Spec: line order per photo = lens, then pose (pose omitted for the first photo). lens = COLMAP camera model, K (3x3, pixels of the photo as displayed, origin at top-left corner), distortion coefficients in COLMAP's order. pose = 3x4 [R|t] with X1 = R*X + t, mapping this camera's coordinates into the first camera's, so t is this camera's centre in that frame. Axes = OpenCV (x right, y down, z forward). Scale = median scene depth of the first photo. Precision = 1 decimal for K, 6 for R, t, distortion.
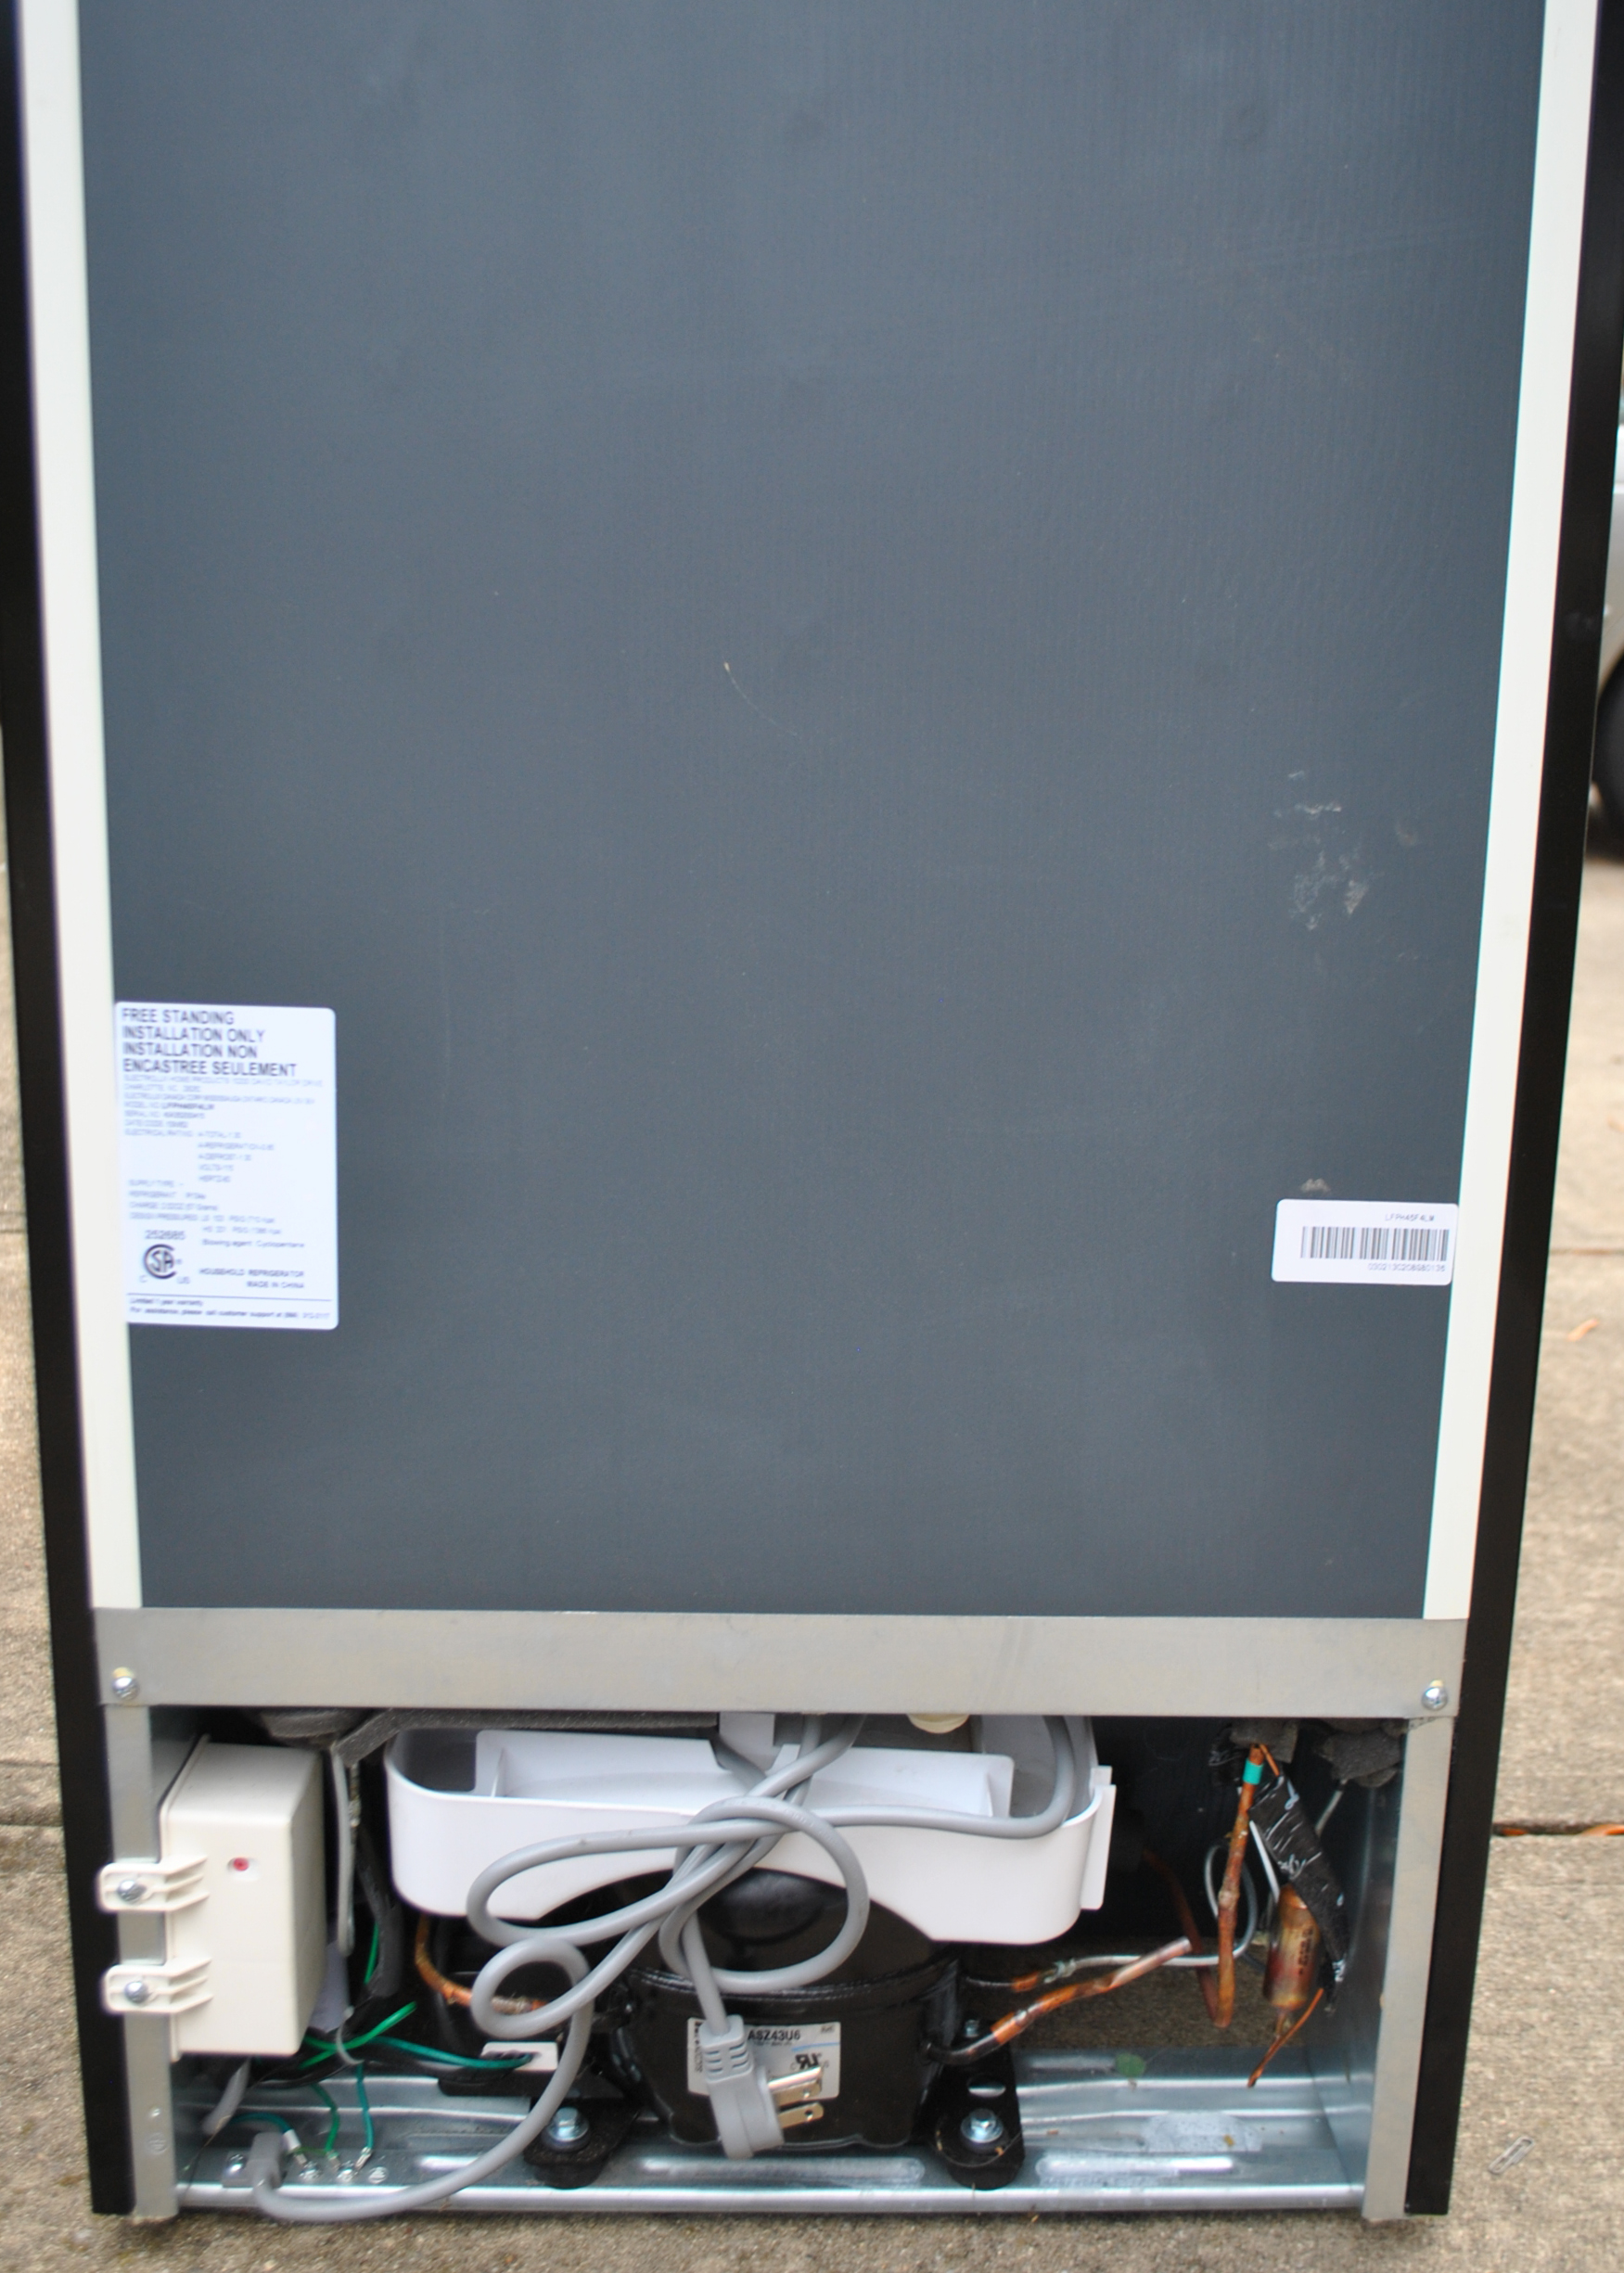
lens RADIAL K [[2231.3, 0, 812.0], [0, 2231.3, 1136.5], [0, 0, 1]] dist [-0.020980, -0.003851]
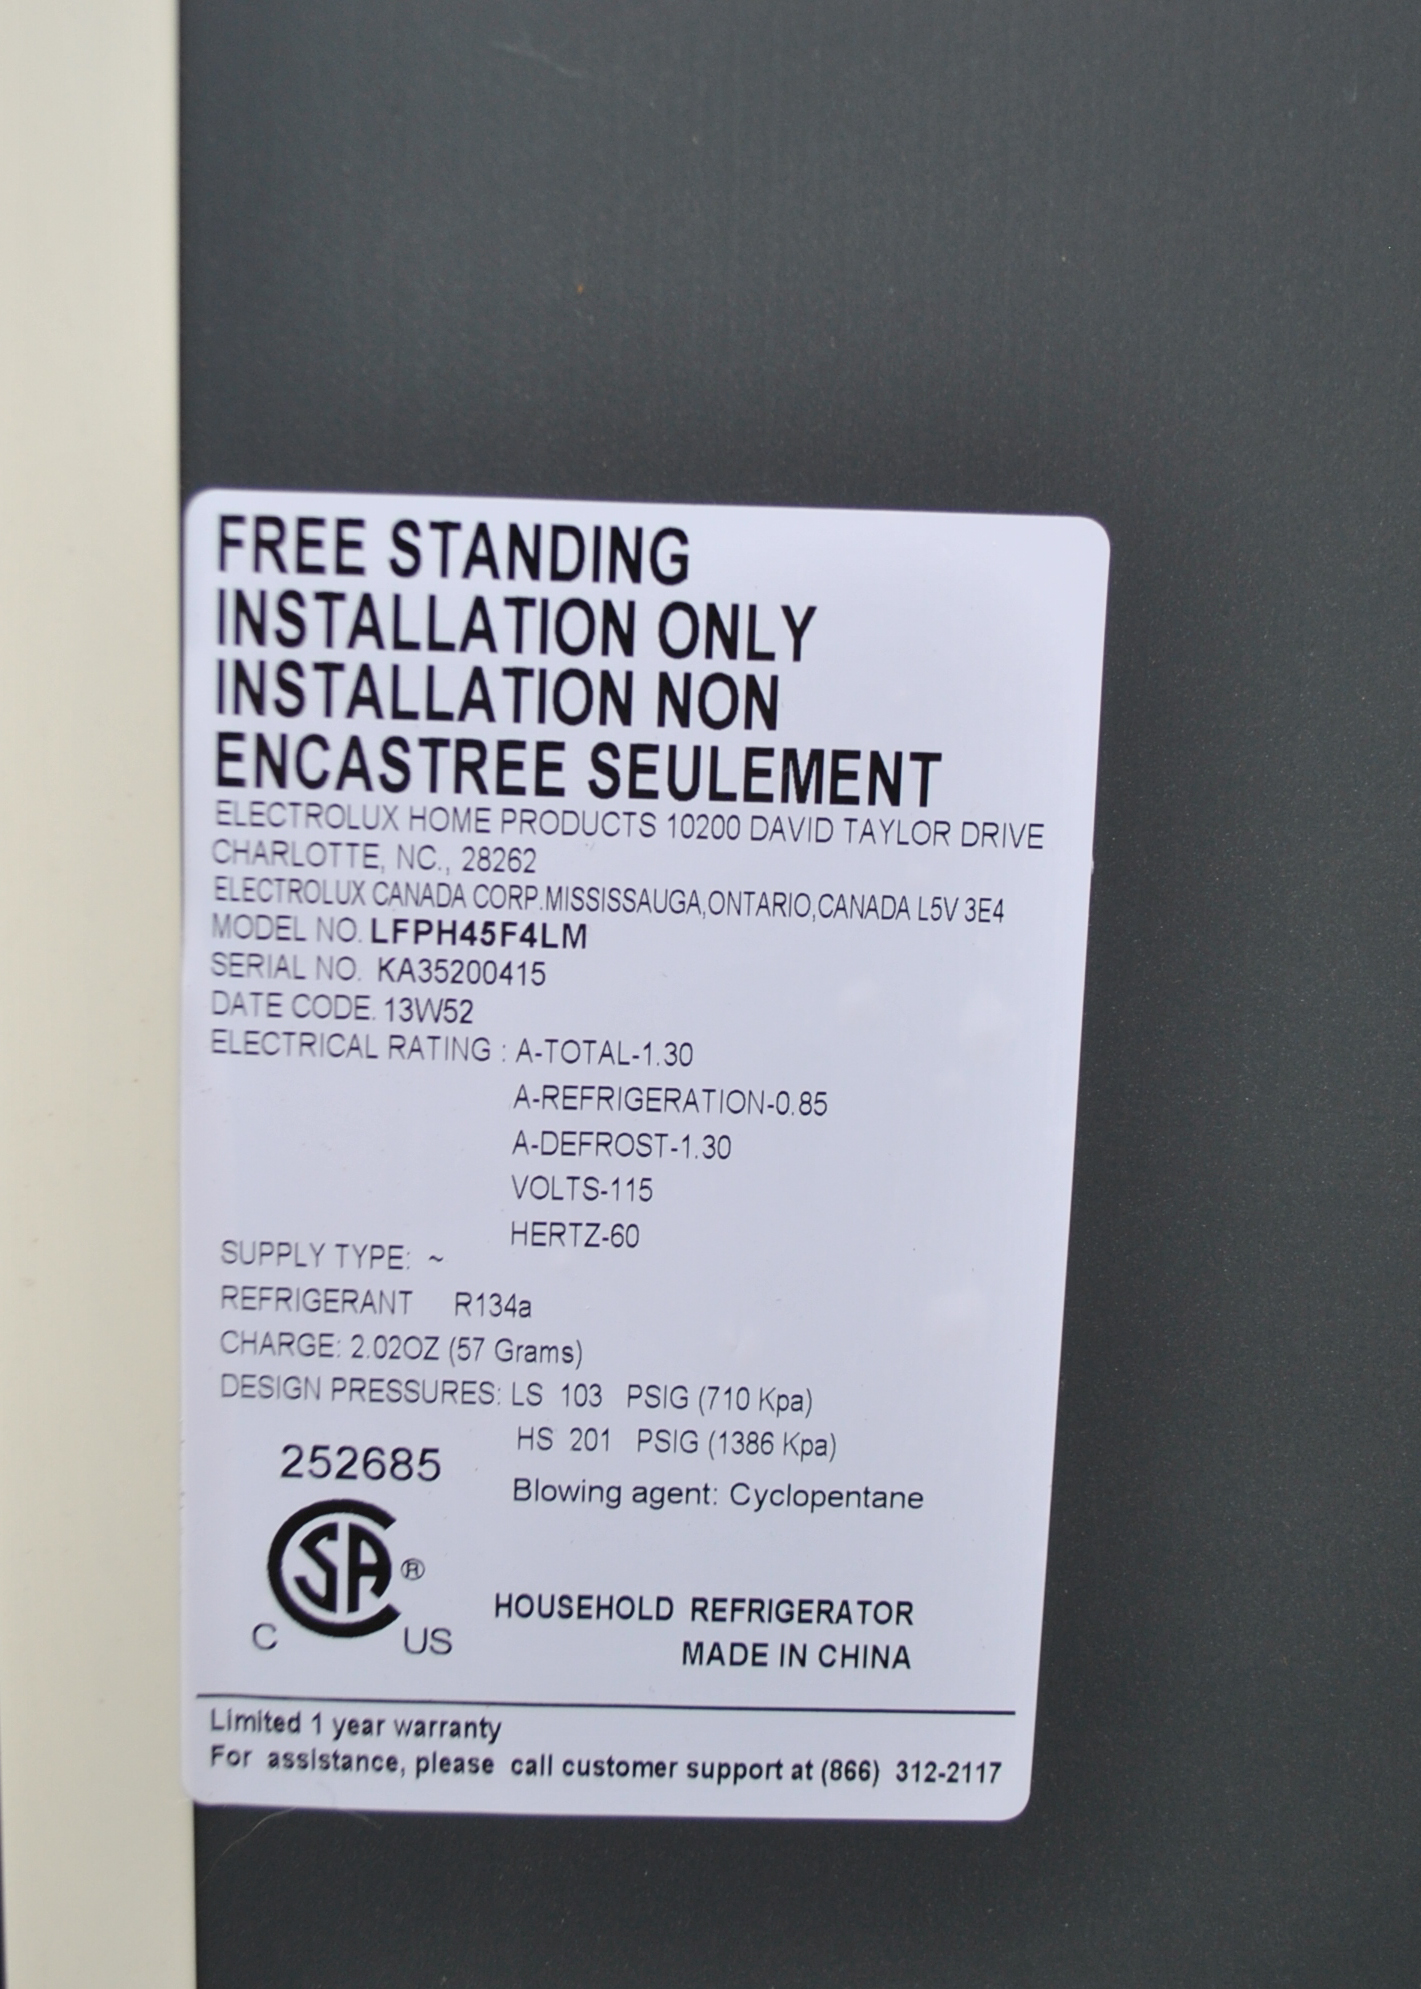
lens RADIAL K [[1952.4, 0, 710.5], [0, 1952.4, 994.5], [0, 0, 1]] dist [-0.020980, -0.003851]
pose [[0.999535, -0.003739, 0.030269, -0.261317], [0.006248, 0.996513, -0.083202, 0.010703], [-0.029852, 0.083353, 0.996073, 0.788864]]
